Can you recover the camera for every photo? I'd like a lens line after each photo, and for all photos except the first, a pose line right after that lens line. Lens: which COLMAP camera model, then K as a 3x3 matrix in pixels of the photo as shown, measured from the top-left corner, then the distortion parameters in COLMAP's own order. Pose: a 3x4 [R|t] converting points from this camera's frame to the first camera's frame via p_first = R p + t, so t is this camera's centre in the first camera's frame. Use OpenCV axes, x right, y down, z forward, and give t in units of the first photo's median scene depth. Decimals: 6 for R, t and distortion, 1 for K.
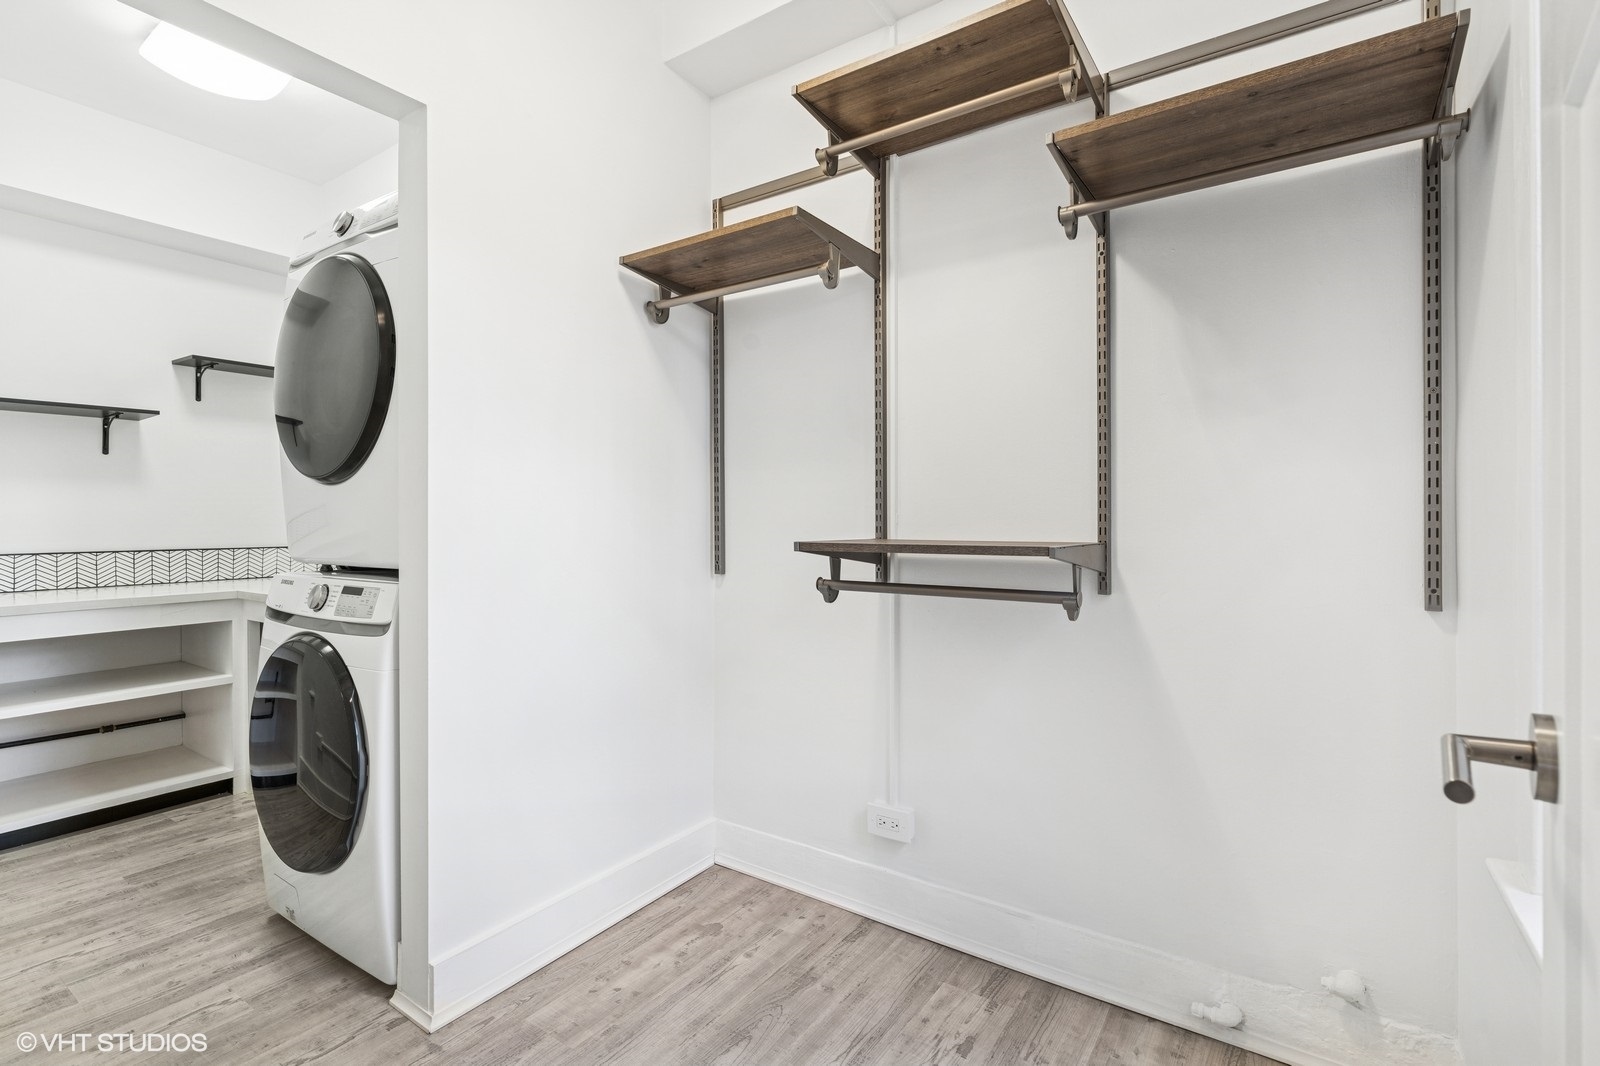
lens RADIAL K [[745.2, 0, 793.7], [0, 745.2, 523.8], [0, 0, 1]] dist [0.000739, -0.000179]
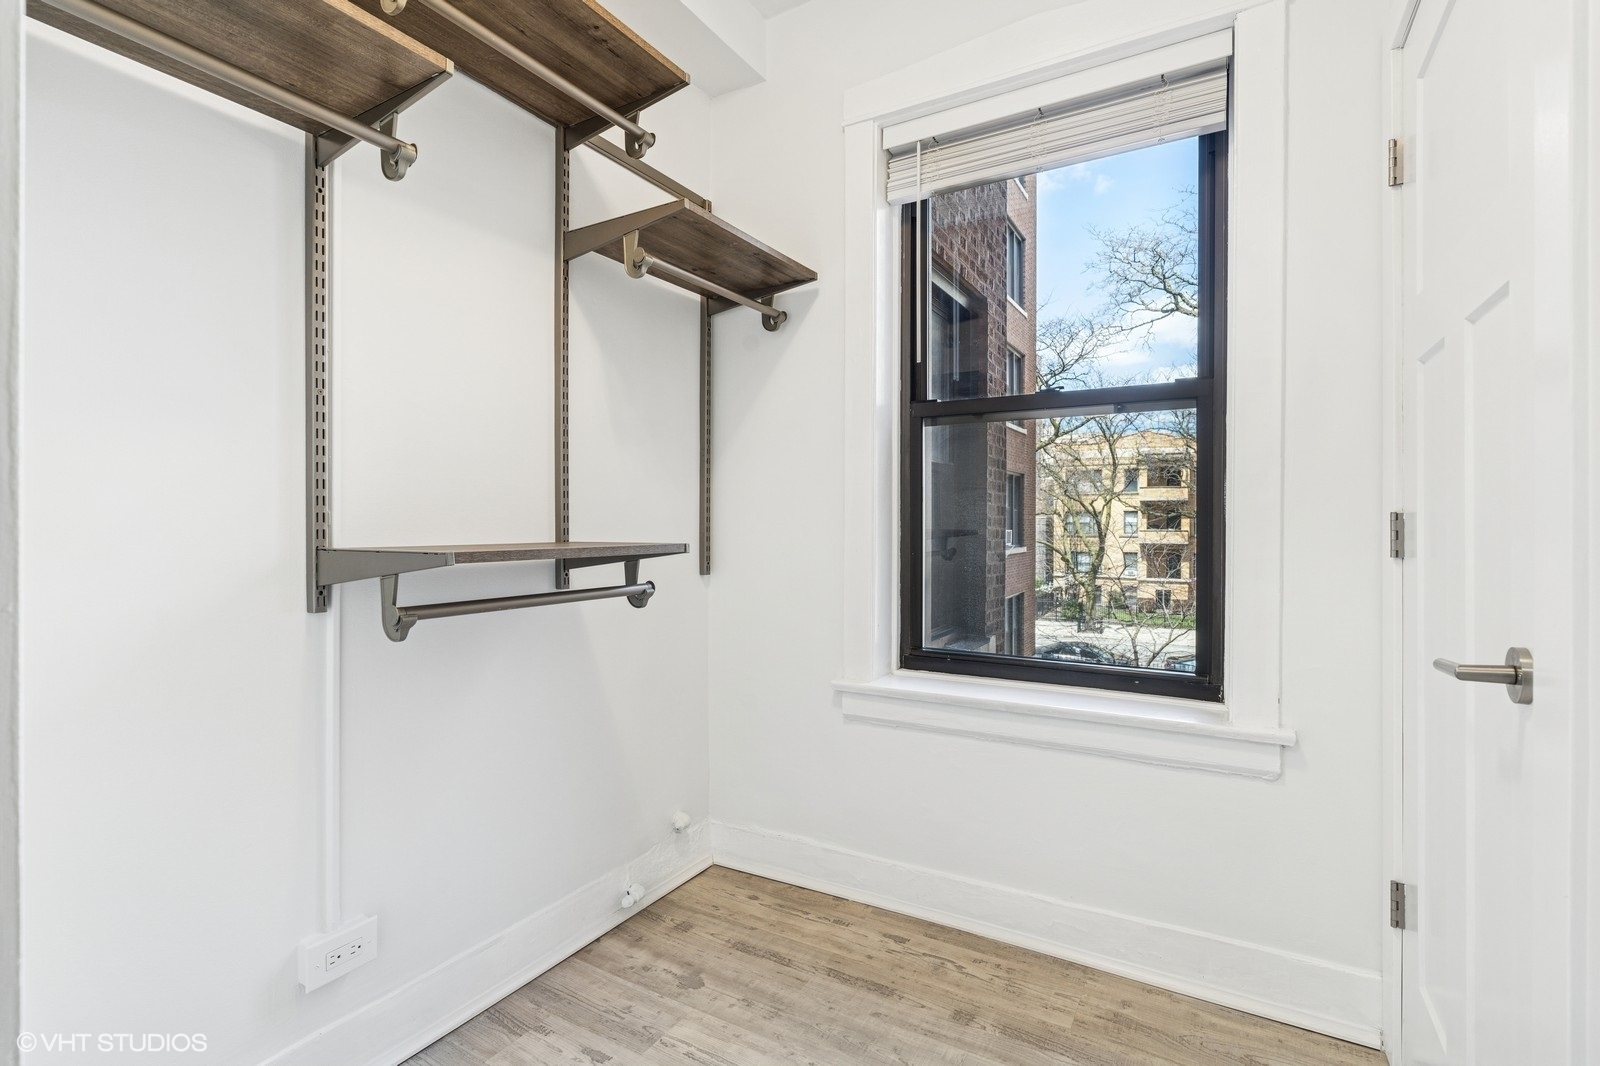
lens RADIAL K [[745.2, 0, 798.6], [0, 745.2, 527.2], [0, 0, 1]] dist [0.000739, -0.000179]
pose [[-0.064933, -0.003602, 0.997883, -0.633155], [0.004996, 0.999980, 0.003934, 0.001240], [-0.997877, 0.005241, -0.064914, 0.655095]]
